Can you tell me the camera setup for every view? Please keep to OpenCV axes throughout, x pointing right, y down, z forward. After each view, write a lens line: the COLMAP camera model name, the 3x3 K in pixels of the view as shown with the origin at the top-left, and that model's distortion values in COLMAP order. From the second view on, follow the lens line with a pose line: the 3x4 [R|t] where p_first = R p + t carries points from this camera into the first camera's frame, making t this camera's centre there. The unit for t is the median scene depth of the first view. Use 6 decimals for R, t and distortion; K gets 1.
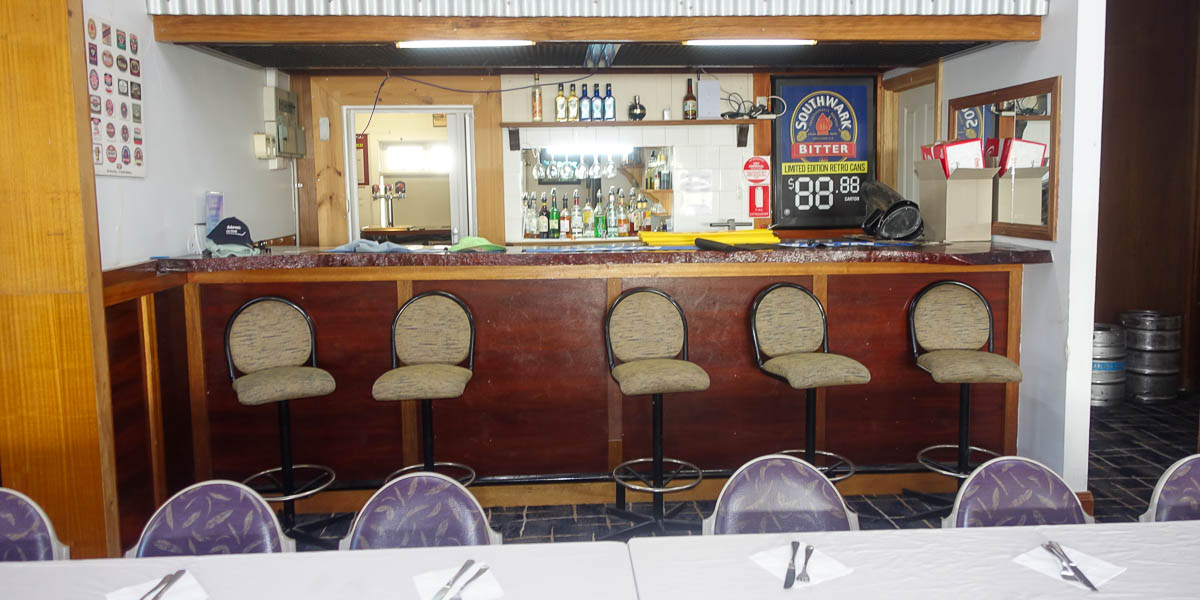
lens RADIAL K [[811.0, 0, 594.6], [0, 811.0, 262.7], [0, 0, 1]] dist [-0.004386, -0.000322]
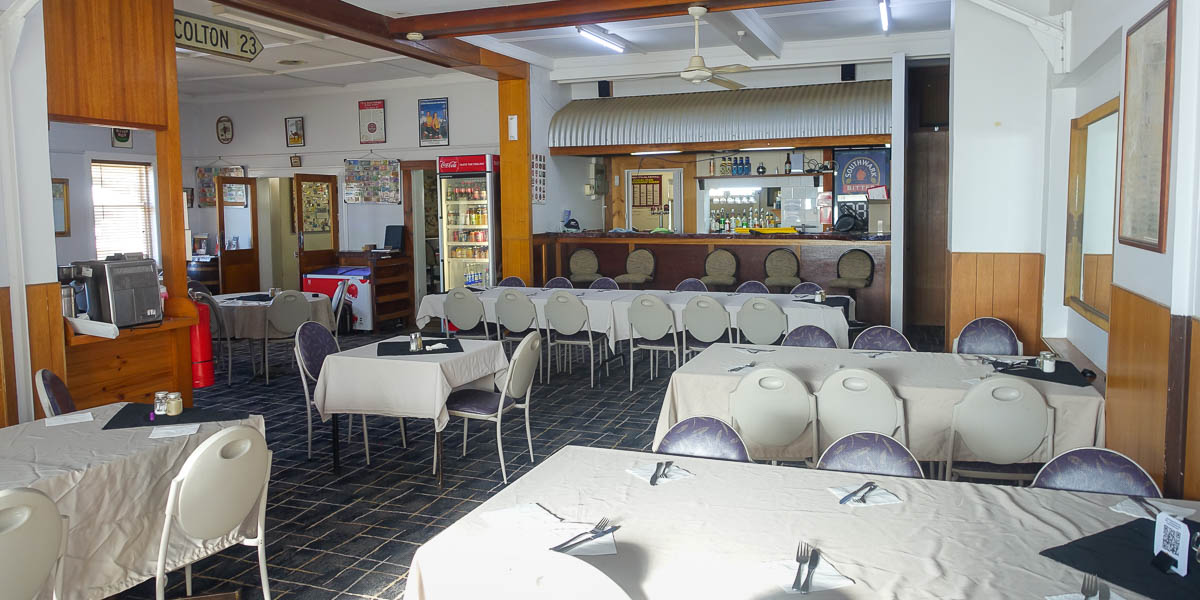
lens RADIAL K [[845.1, 0, 599.4], [0, 845.1, 274.1], [0, 0, 1]] dist [0.050053, -0.002299]
pose [[0.912365, 0.034579, -0.407916, 0.550643], [-0.040261, 0.999175, -0.005350, 0.097711], [0.407394, 0.021304, 0.913004, -1.070141]]
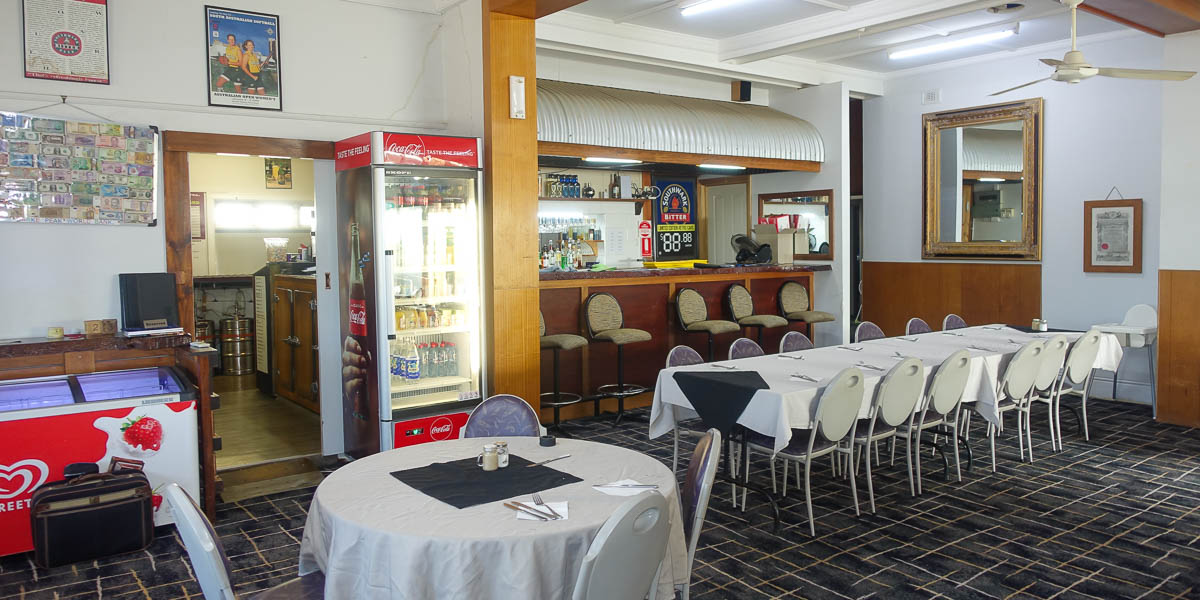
lens RADIAL K [[845.1, 0, 599.4], [0, 845.1, 274.1], [0, 0, 1]] dist [0.050053, -0.002299]
pose [[0.832423, -0.019759, 0.553789, -0.878751], [0.054316, 0.997461, -0.046055, 0.057994], [-0.551473, 0.068417, 0.831383, -0.421103]]
